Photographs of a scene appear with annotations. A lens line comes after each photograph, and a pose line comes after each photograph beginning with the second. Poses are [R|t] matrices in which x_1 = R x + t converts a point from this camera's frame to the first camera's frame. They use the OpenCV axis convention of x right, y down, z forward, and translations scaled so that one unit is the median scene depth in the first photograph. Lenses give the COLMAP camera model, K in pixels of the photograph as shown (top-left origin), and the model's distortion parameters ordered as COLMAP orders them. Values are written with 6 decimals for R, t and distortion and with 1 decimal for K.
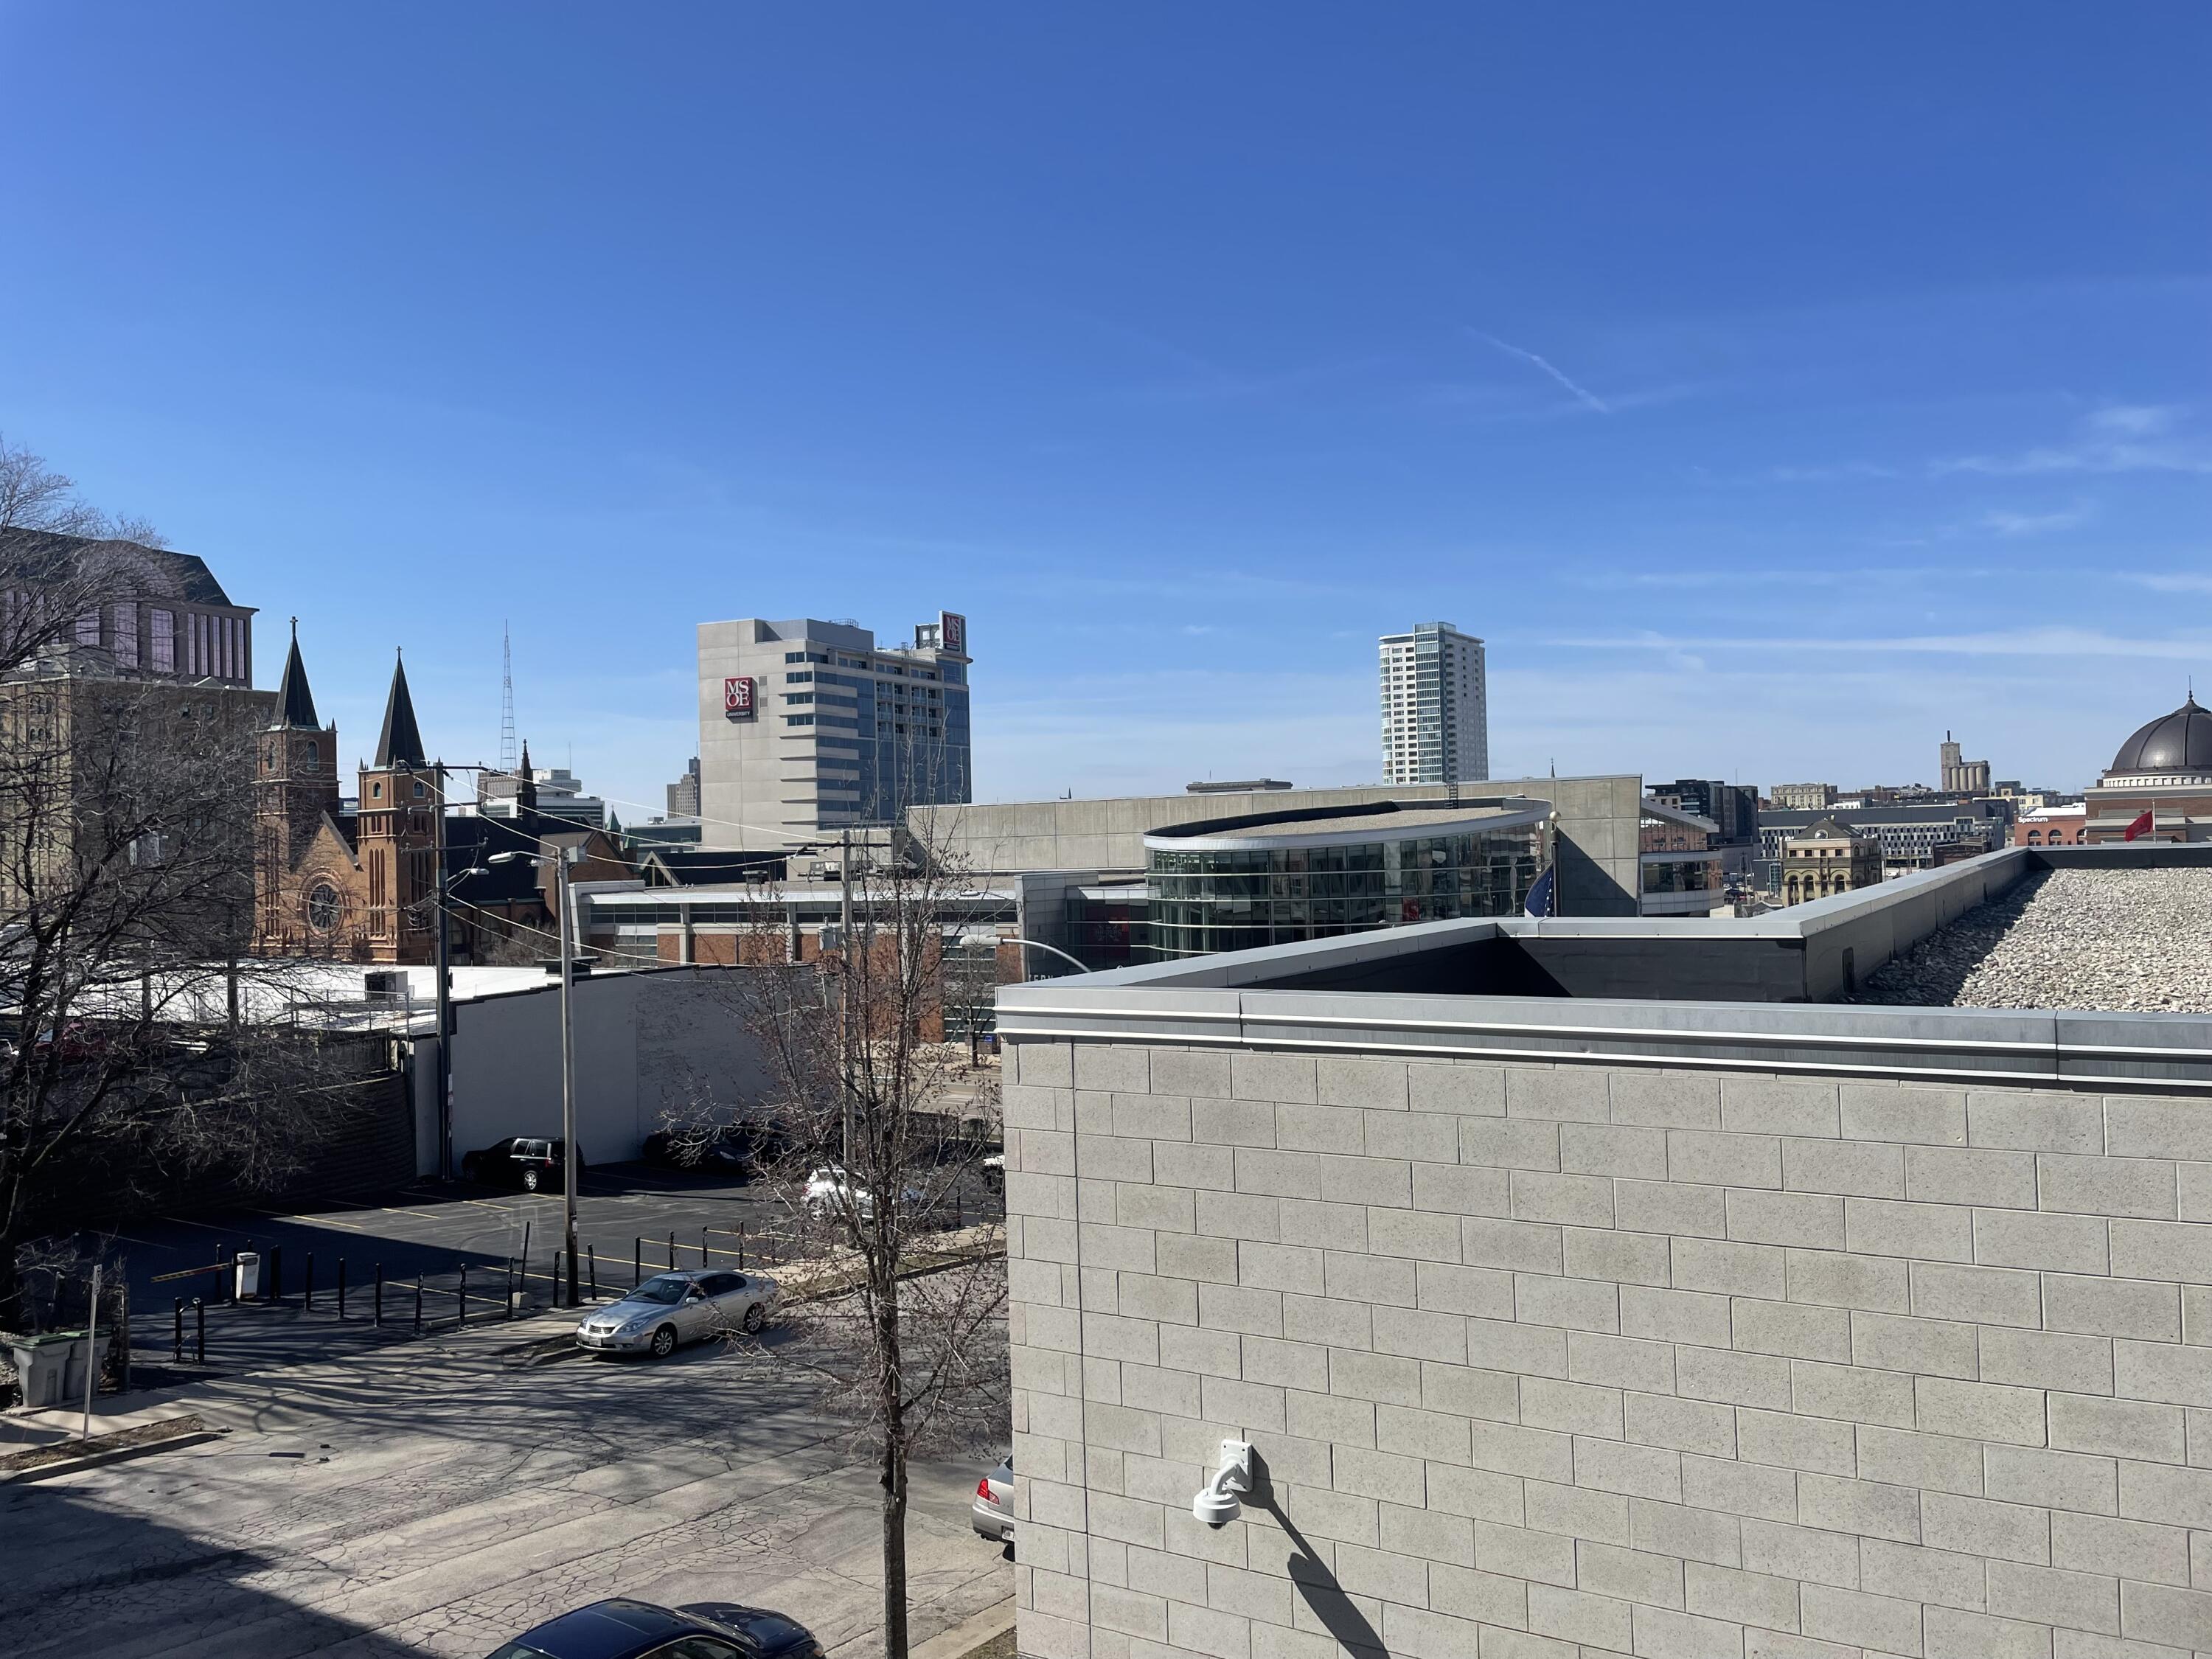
lens RADIAL K [[1669.9, 0, 1083.3], [0, 1669.9, 787.7], [0, 0, 1]] dist [0.070932, -0.088184]
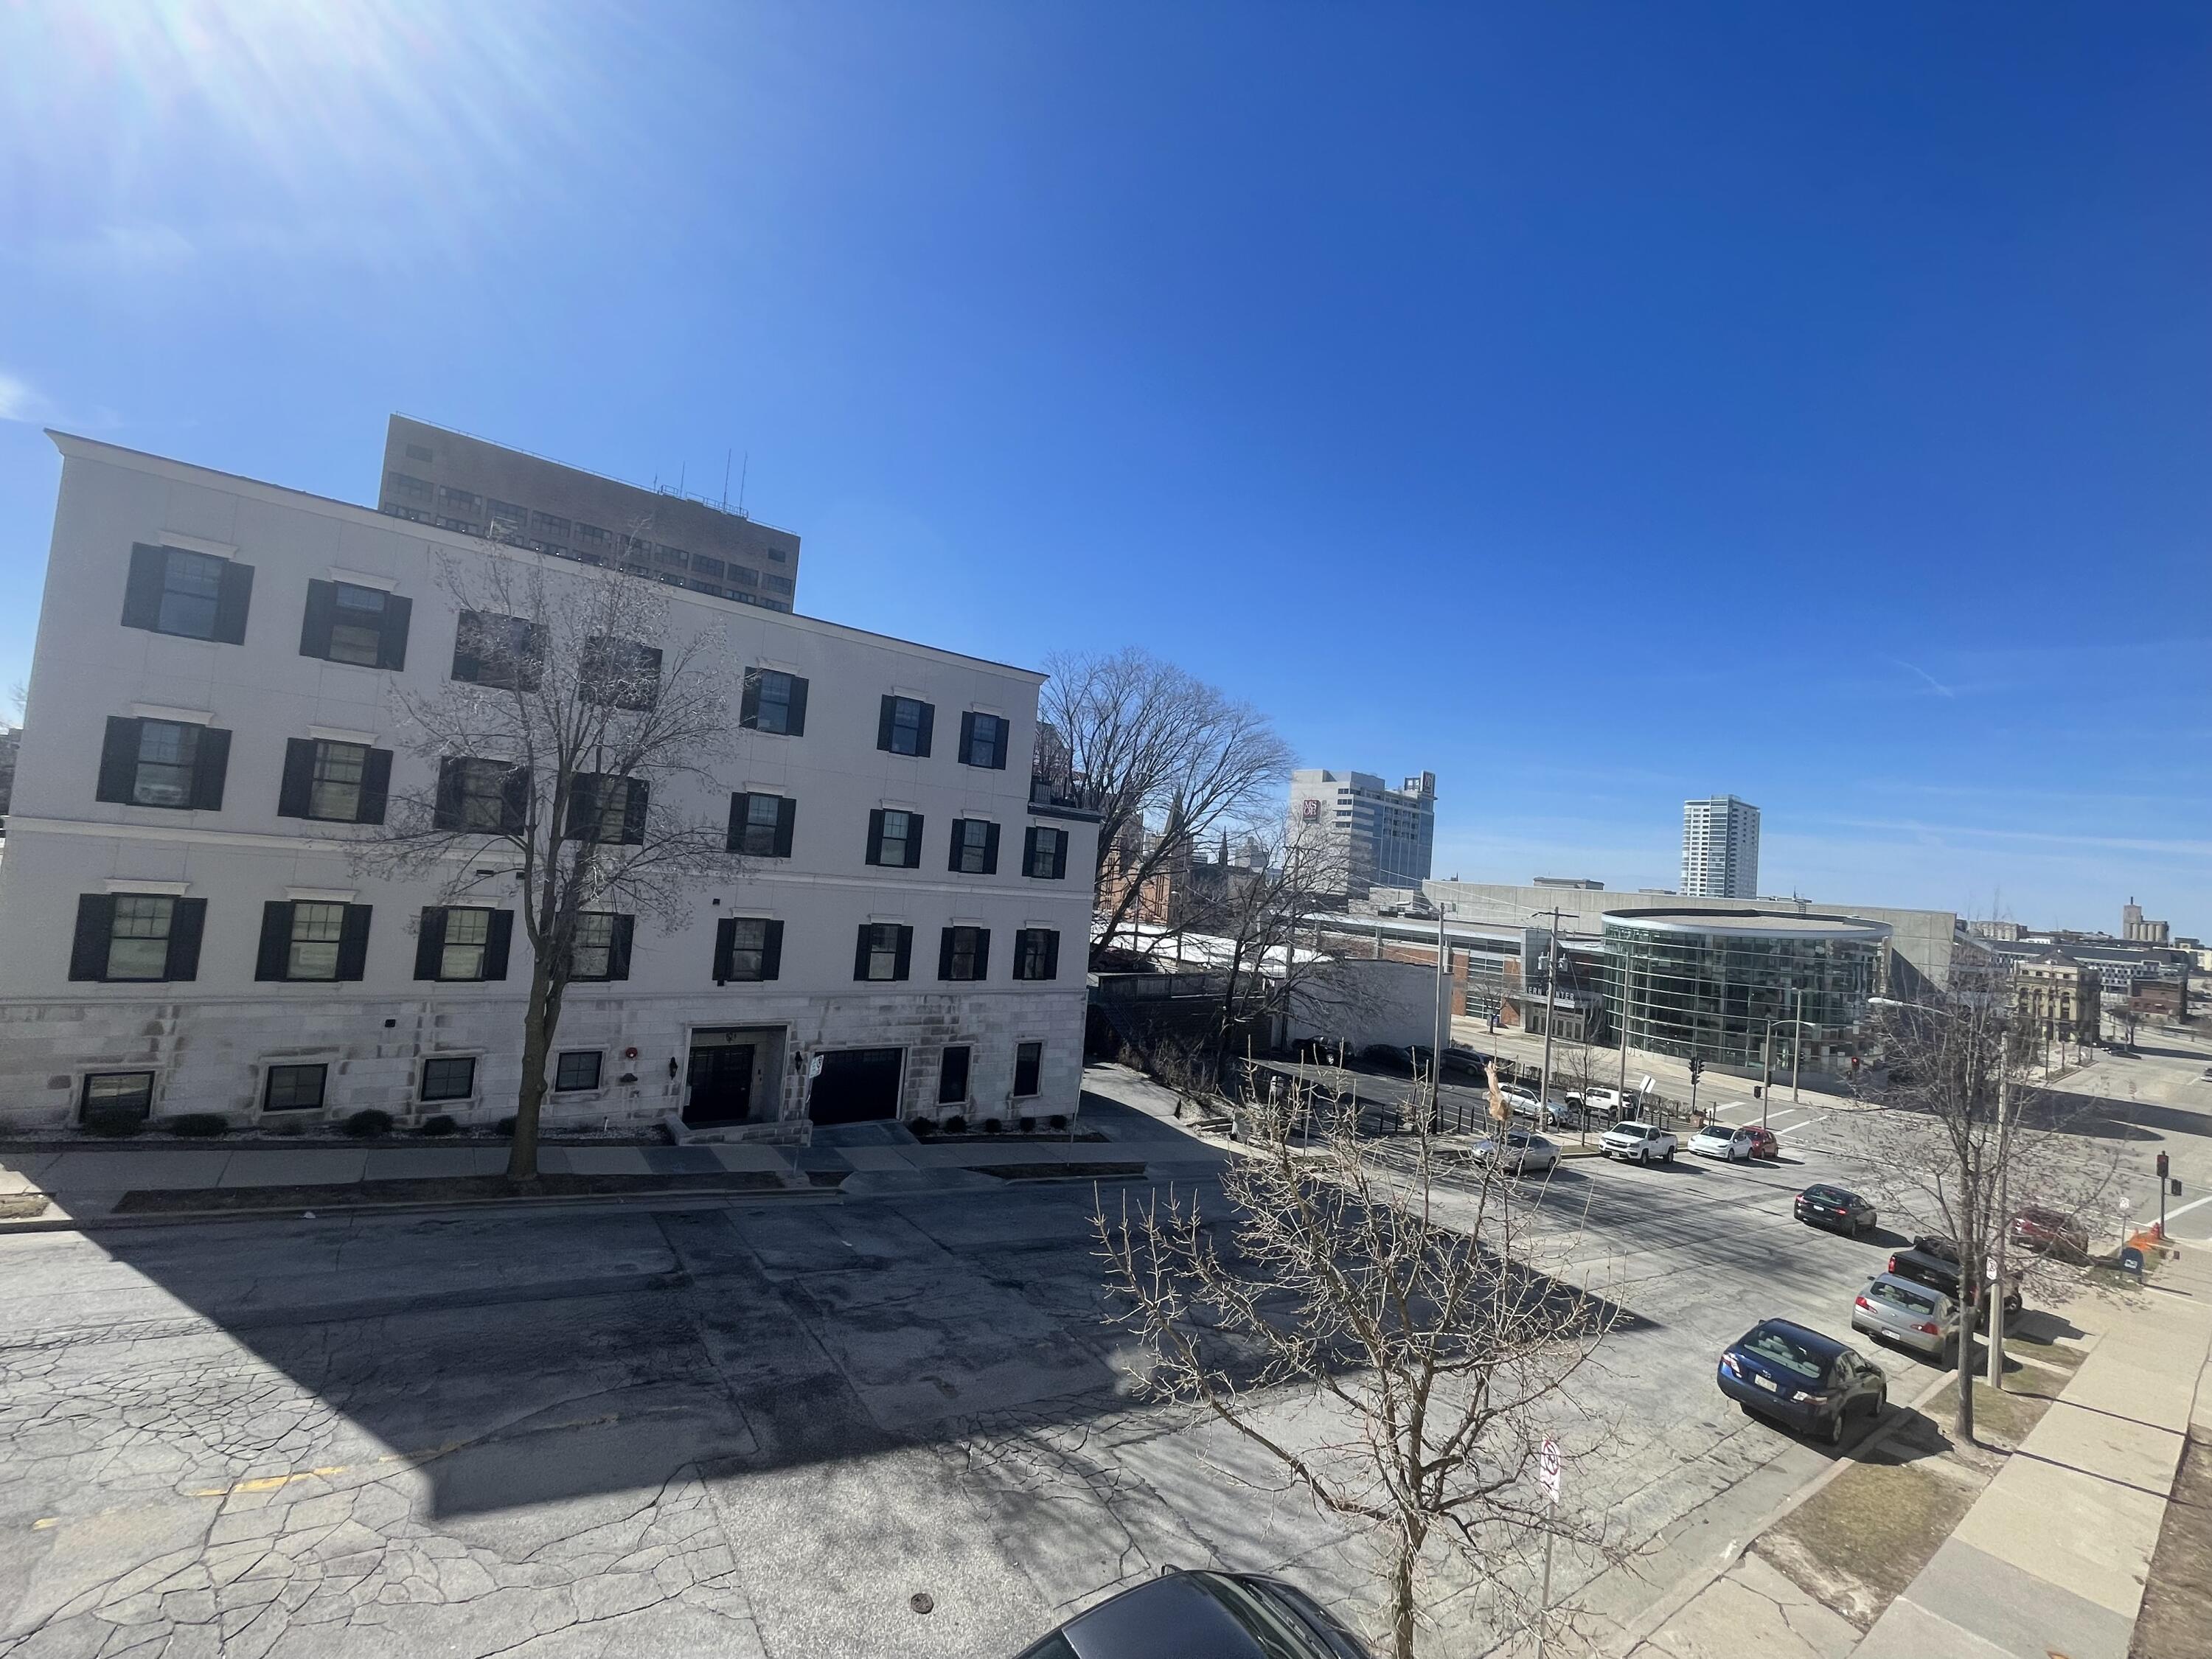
lens RADIAL K [[897.1, 0, 1085.8], [0, 897.1, 824.5], [0, 0, 1]] dist [0.002896, -0.000270]
pose [[0.928452, 0.085493, -0.361481, -0.233218], [-0.096473, 0.995258, -0.012402, -0.002113], [0.358706, 0.046388, 0.932297, -0.104445]]
